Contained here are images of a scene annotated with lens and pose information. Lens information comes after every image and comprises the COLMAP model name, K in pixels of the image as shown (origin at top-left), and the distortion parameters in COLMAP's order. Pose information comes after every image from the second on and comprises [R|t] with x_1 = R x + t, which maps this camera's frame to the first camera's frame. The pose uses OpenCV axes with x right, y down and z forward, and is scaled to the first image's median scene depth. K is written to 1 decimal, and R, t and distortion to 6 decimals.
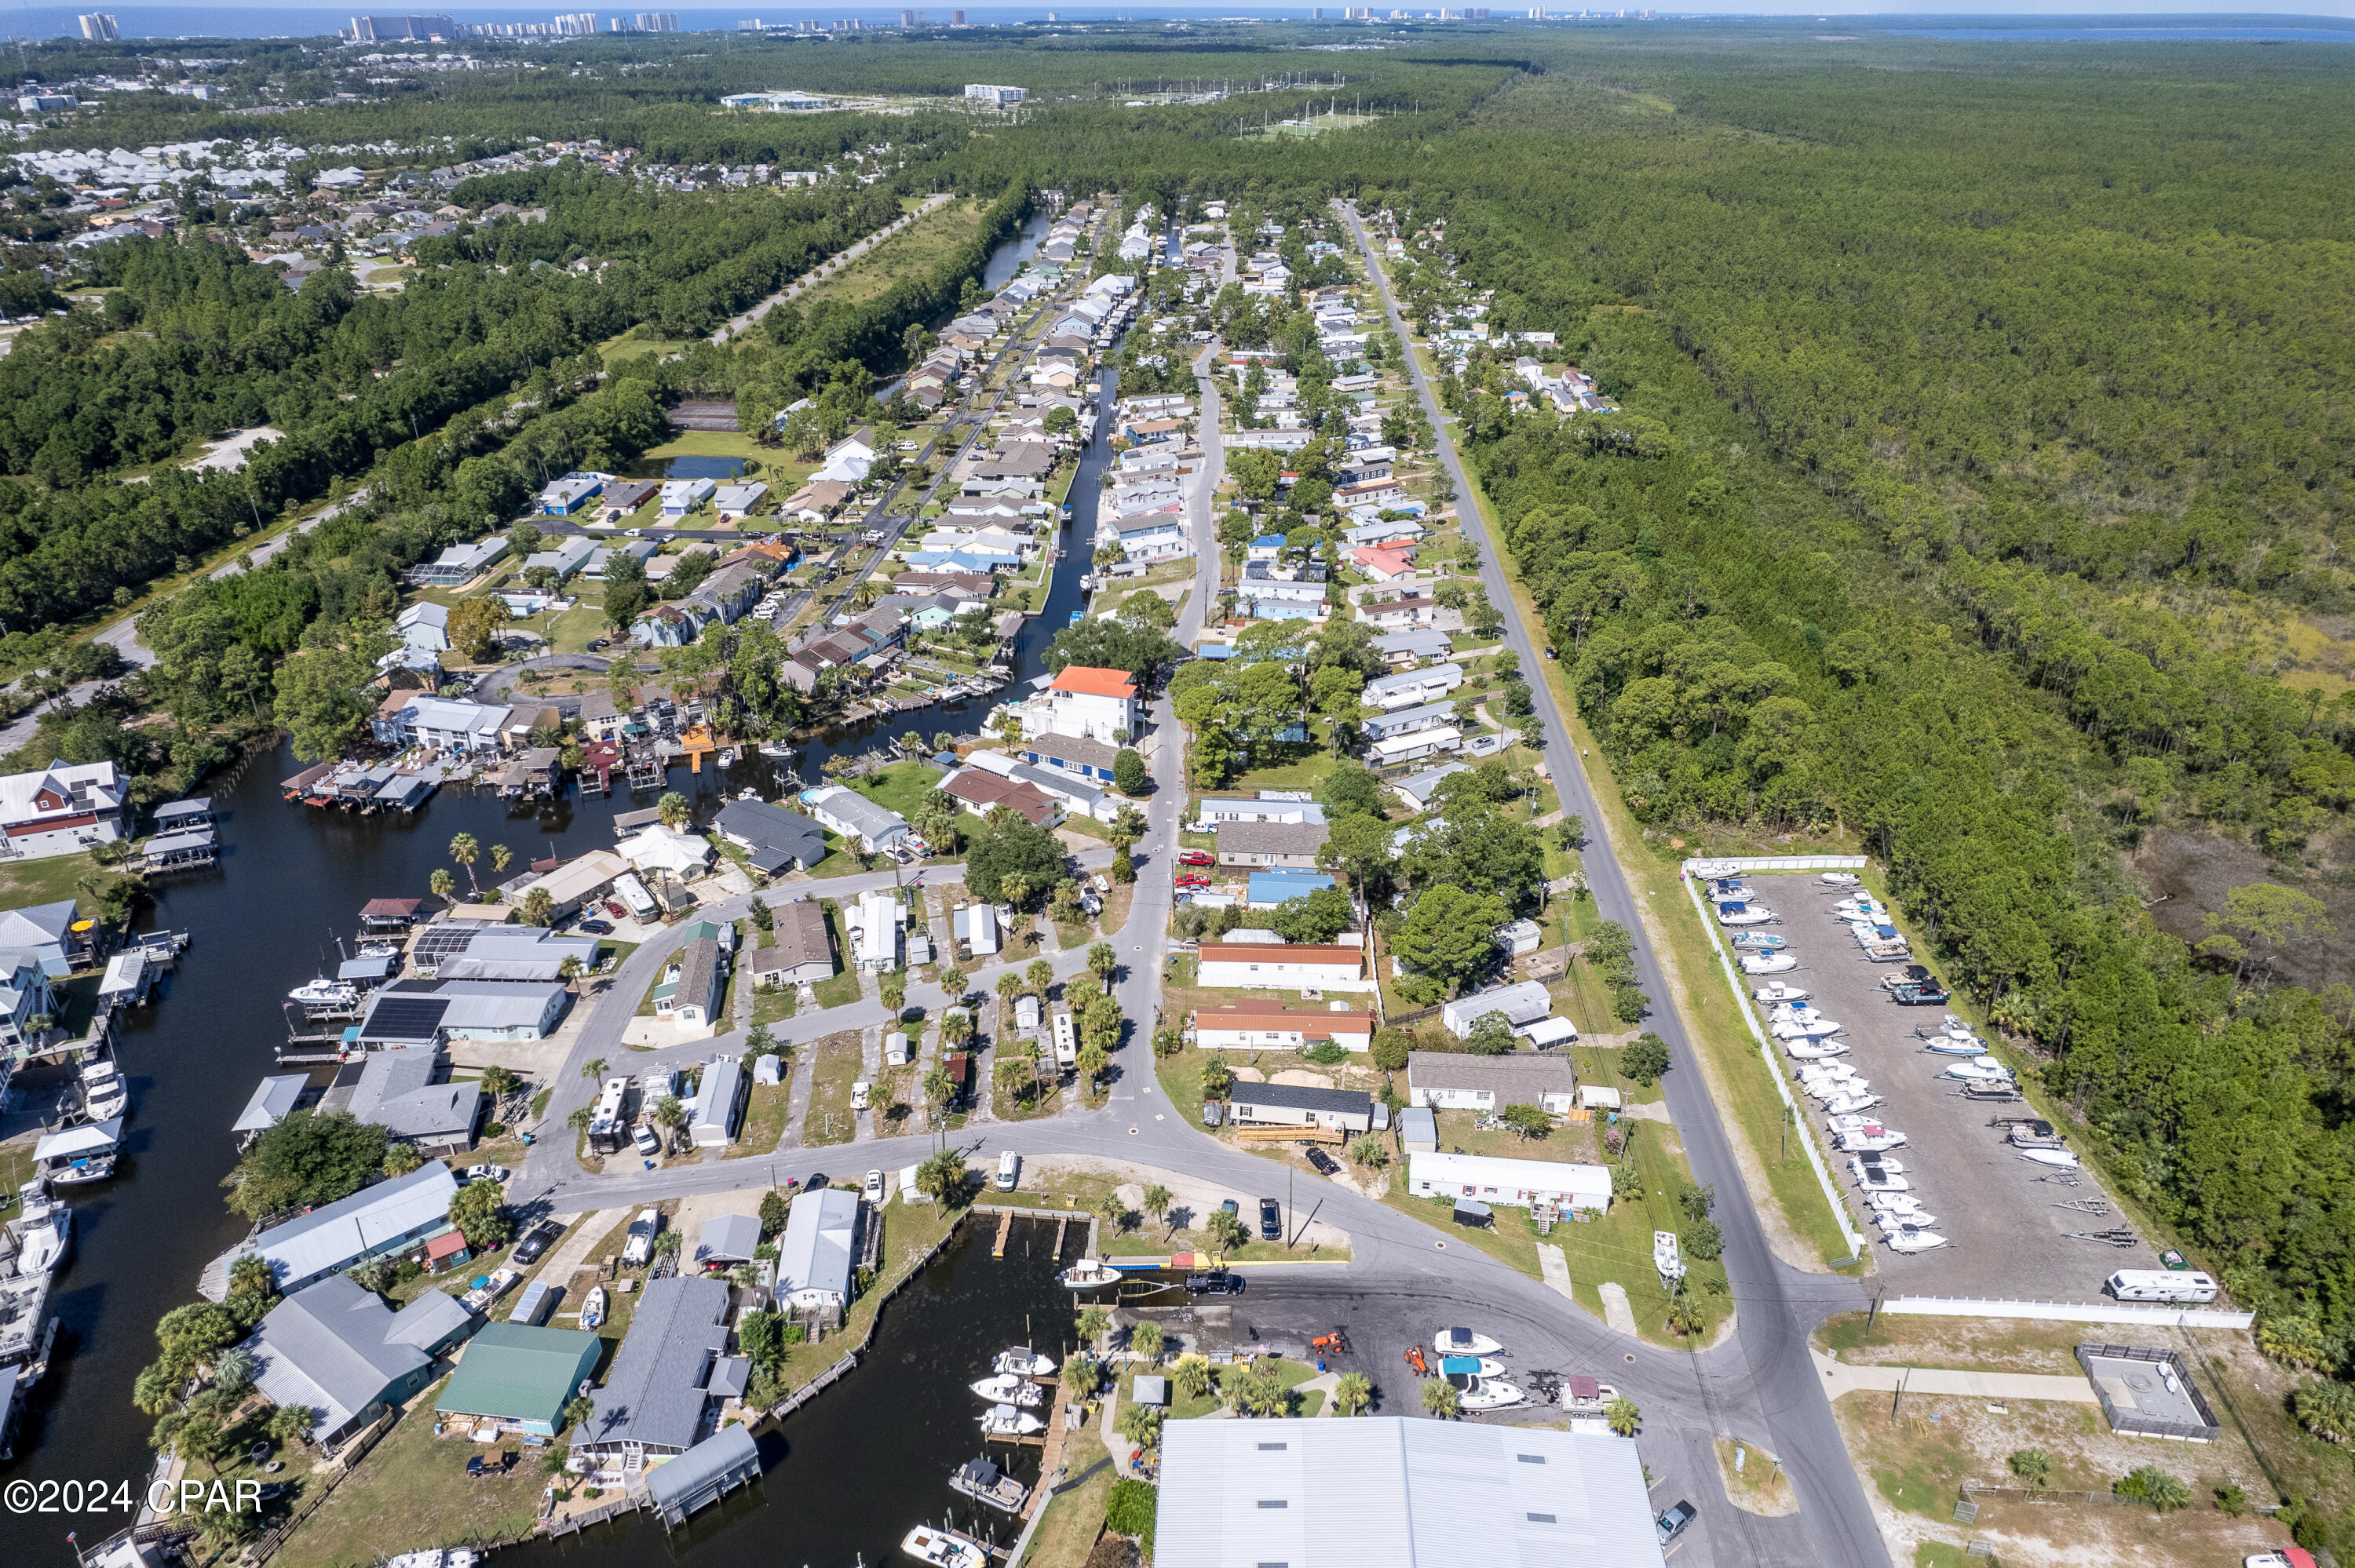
lens RADIAL K [[1502.8, 0, 1177.5], [0, 1502.8, 784.0], [0, 0, 1]] dist [-0.054195, 0.000044]
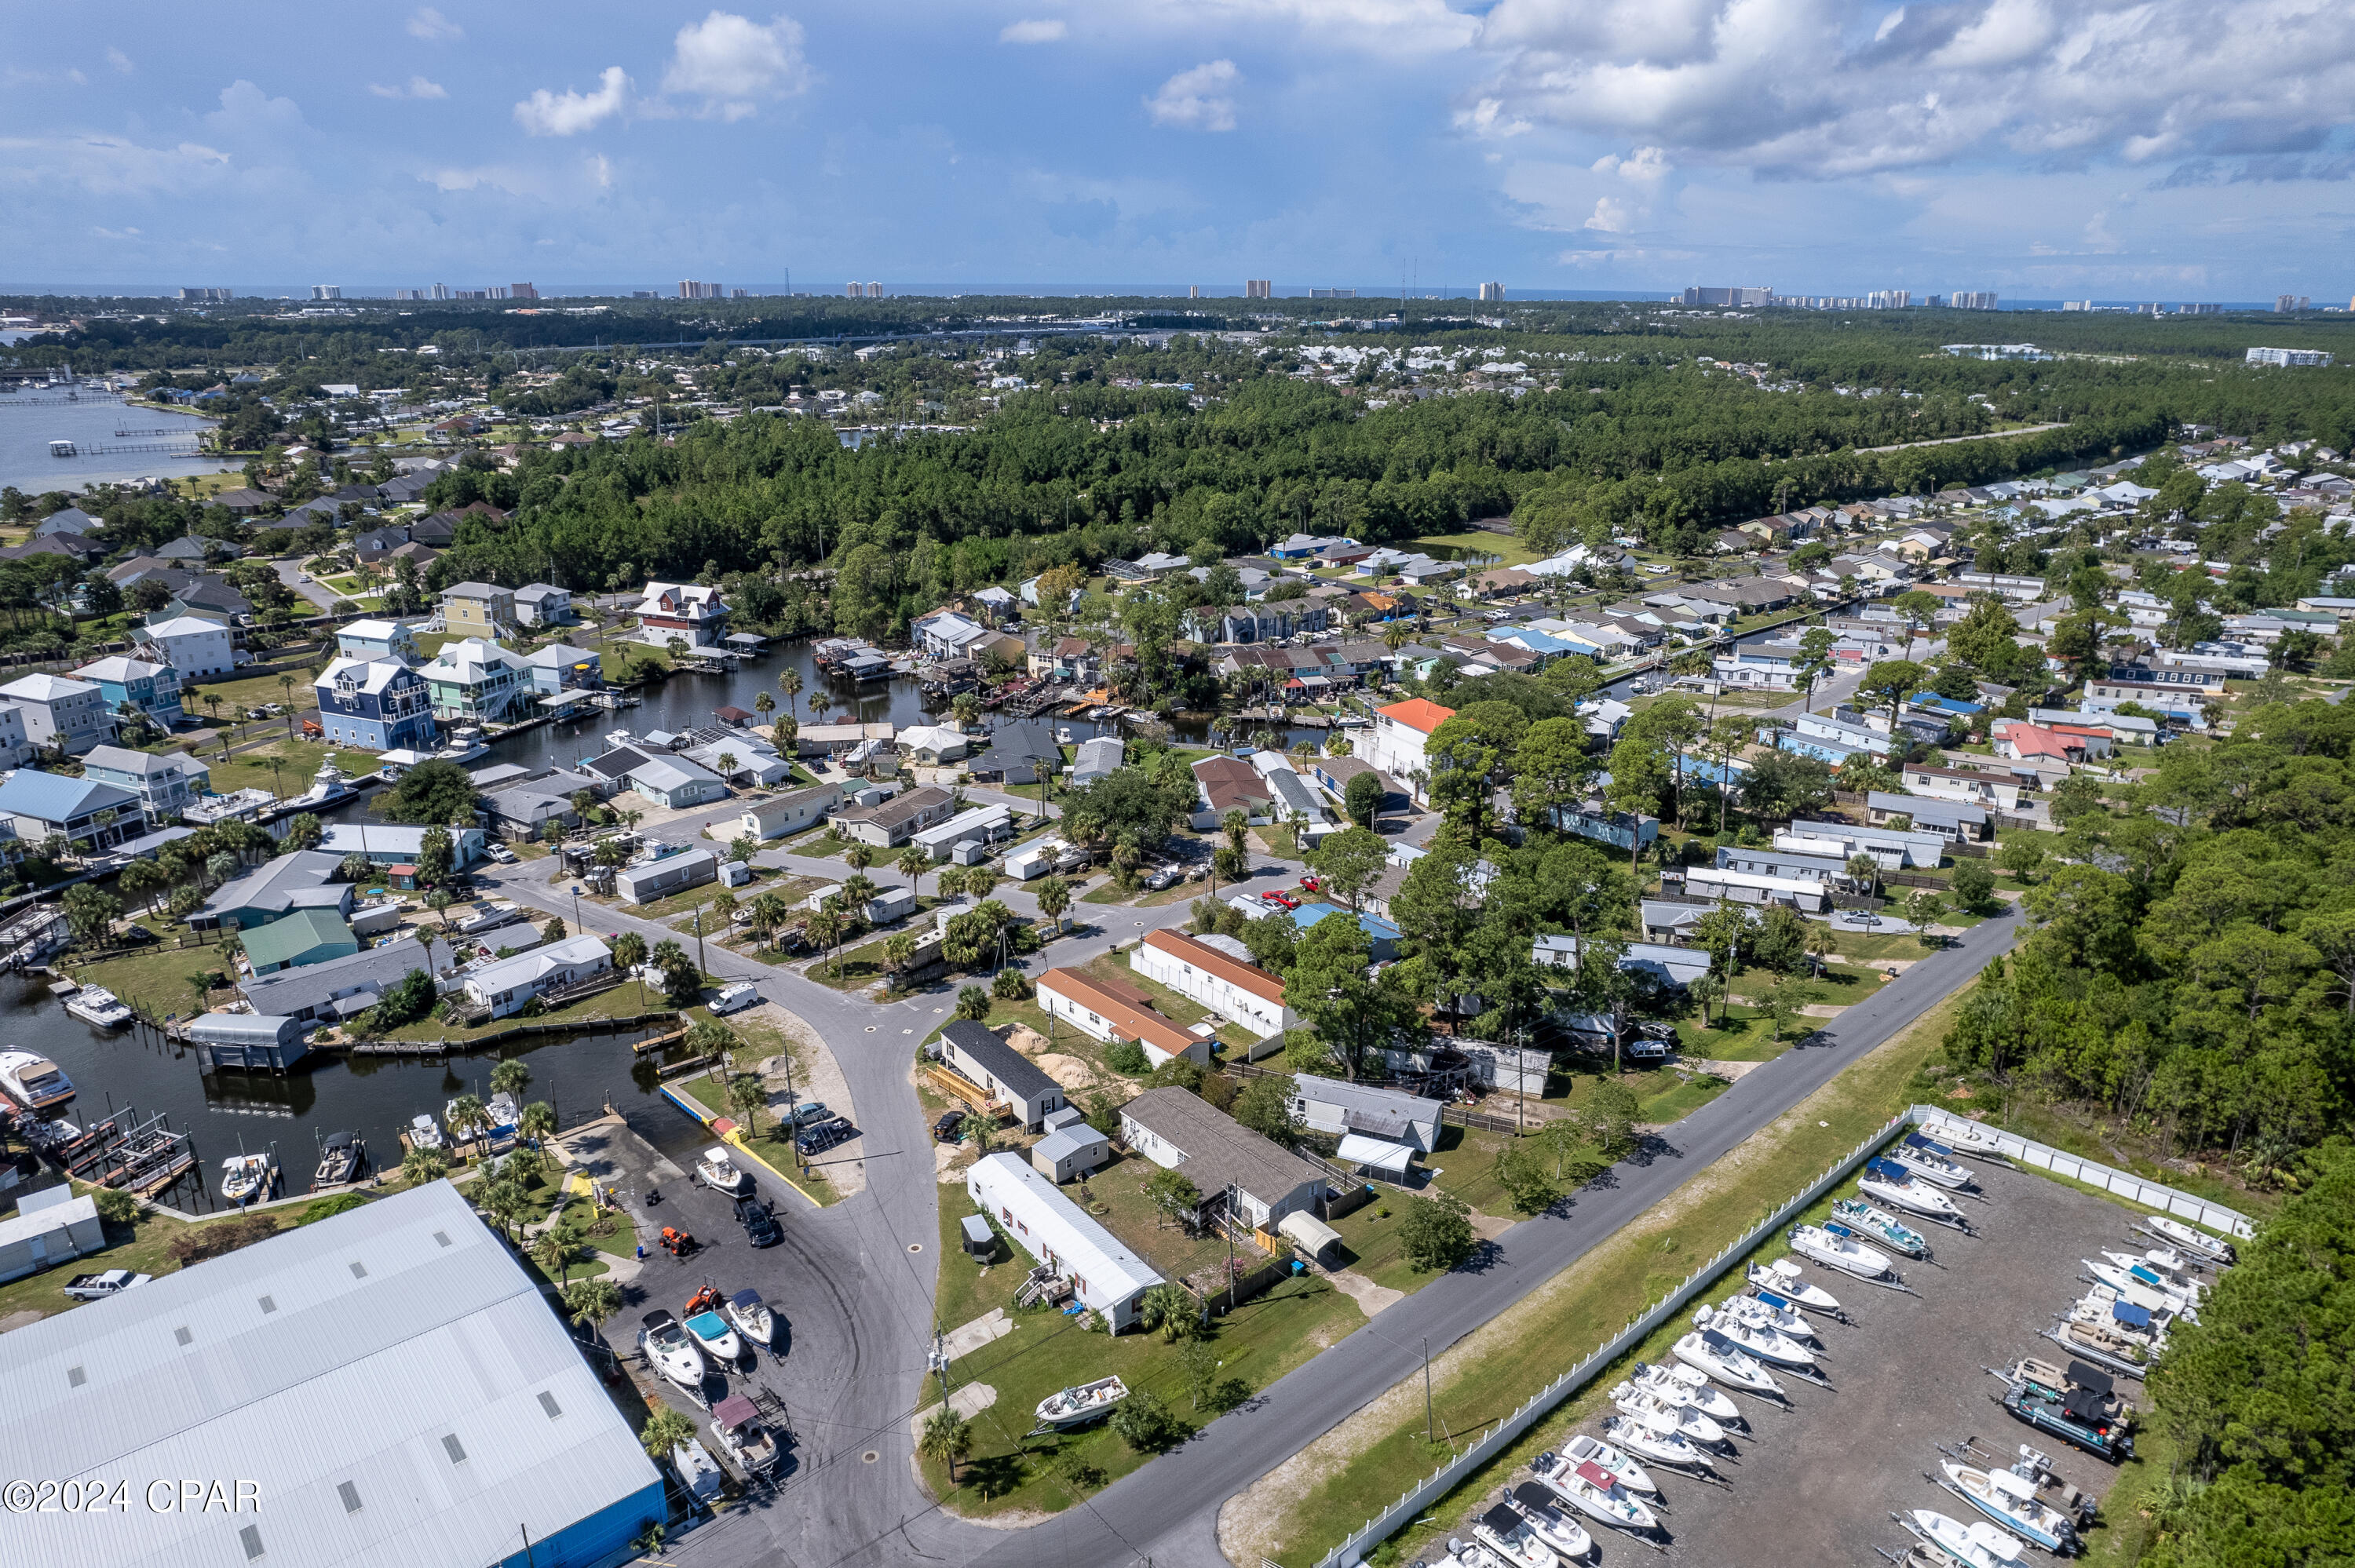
lens RADIAL K [[1502.8, 0, 1177.5], [0, 1502.8, 784.0], [0, 0, 1]] dist [-0.054195, 0.000044]
pose [[0.704037, 0.233299, -0.670748, 0.589845], [-0.335059, 0.941889, -0.024081, 0.050980], [0.626153, 0.241694, 0.741294, 0.383755]]
